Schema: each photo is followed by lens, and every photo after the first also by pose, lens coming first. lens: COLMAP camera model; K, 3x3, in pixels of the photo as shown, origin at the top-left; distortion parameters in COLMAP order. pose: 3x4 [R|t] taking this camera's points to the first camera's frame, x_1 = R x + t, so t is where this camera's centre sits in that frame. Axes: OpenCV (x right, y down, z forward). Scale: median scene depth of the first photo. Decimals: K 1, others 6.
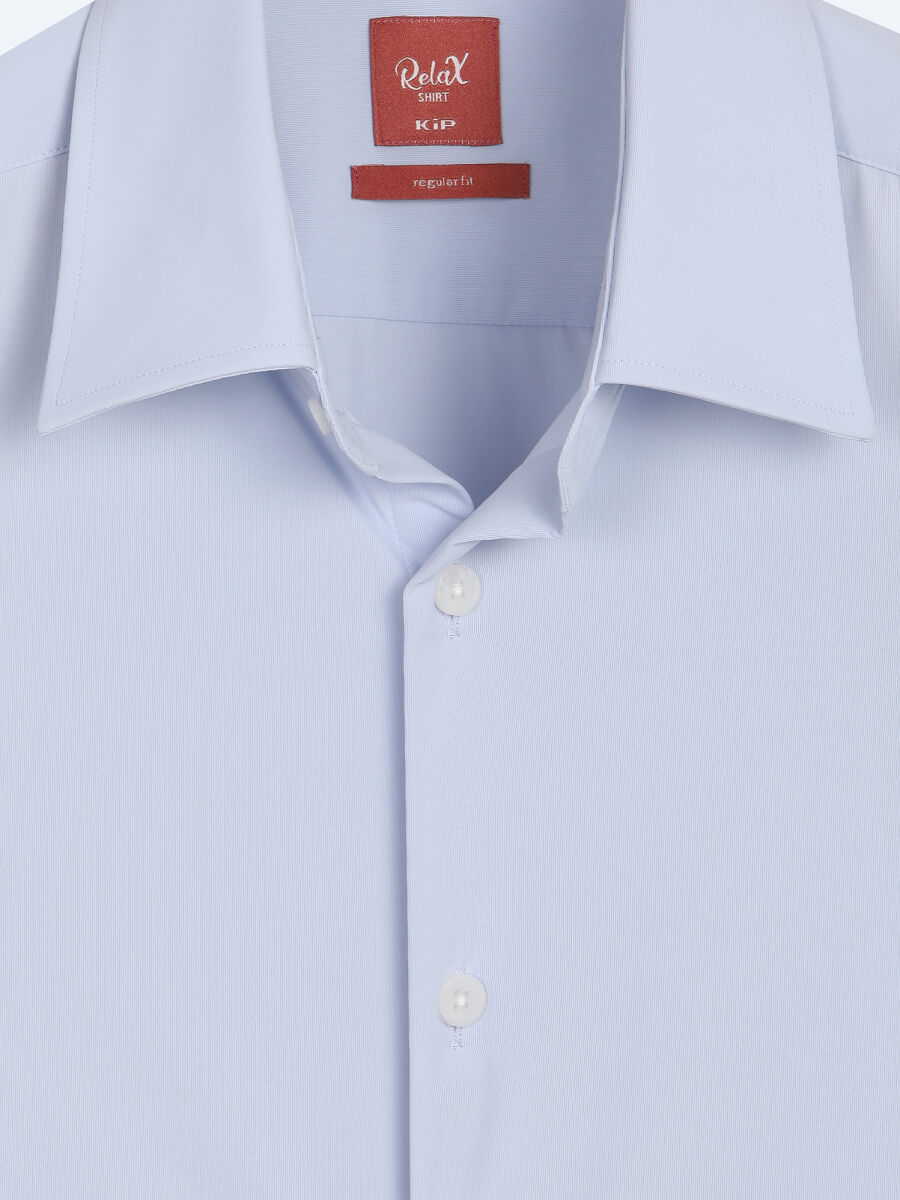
lens RADIAL K [[7473.6, 0, 449.8], [0, 7473.6, 601.1], [0, 0, 1]] dist [0.149214, 0.000000]
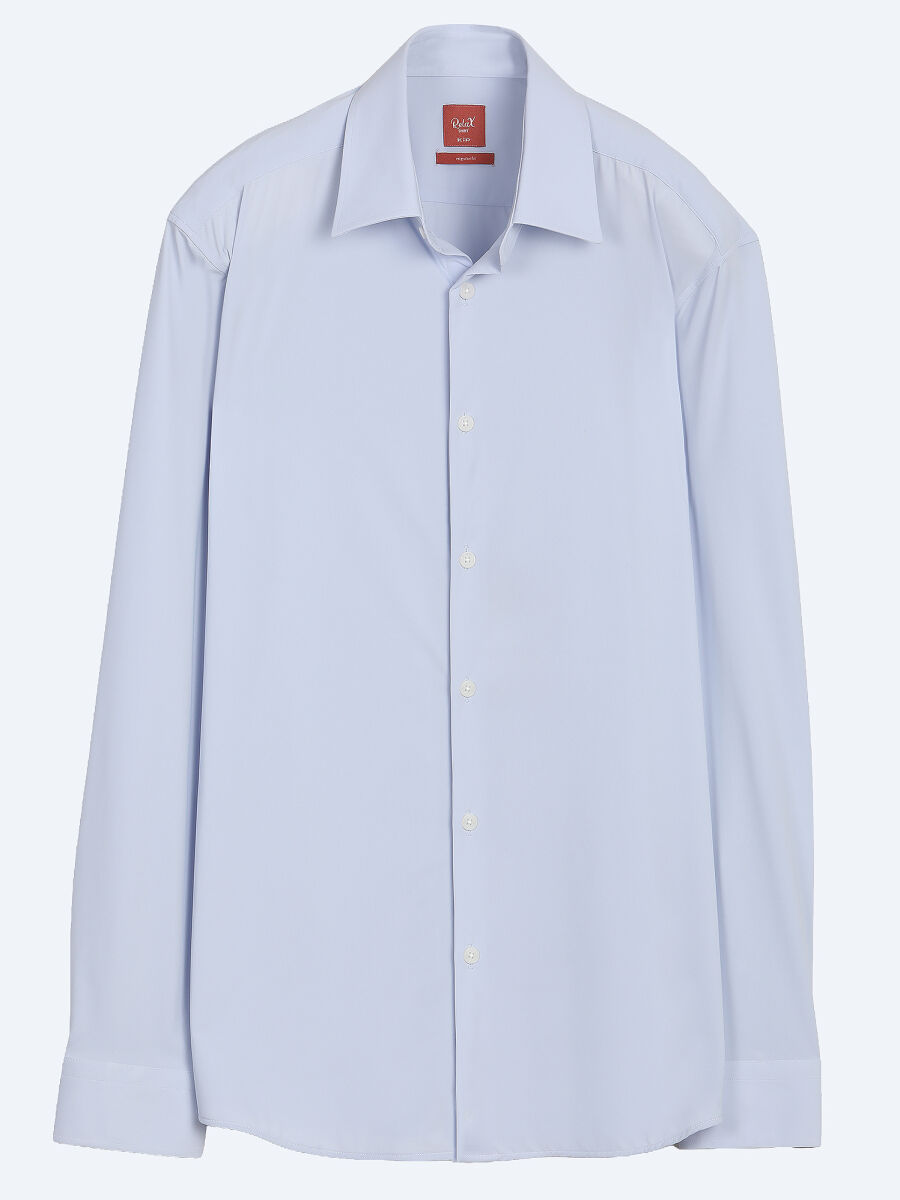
lens RADIAL K [[3702.5, 0, 450.5], [0, 3702.5, 600.3], [0, 0, 1]] dist [-0.168965, 0.000000]
pose [[0.999241, 0.019450, -0.033746, 0.048493], [-0.017821, 0.998692, 0.047925, 0.053464], [0.034634, -0.047287, 0.998281, -0.530929]]
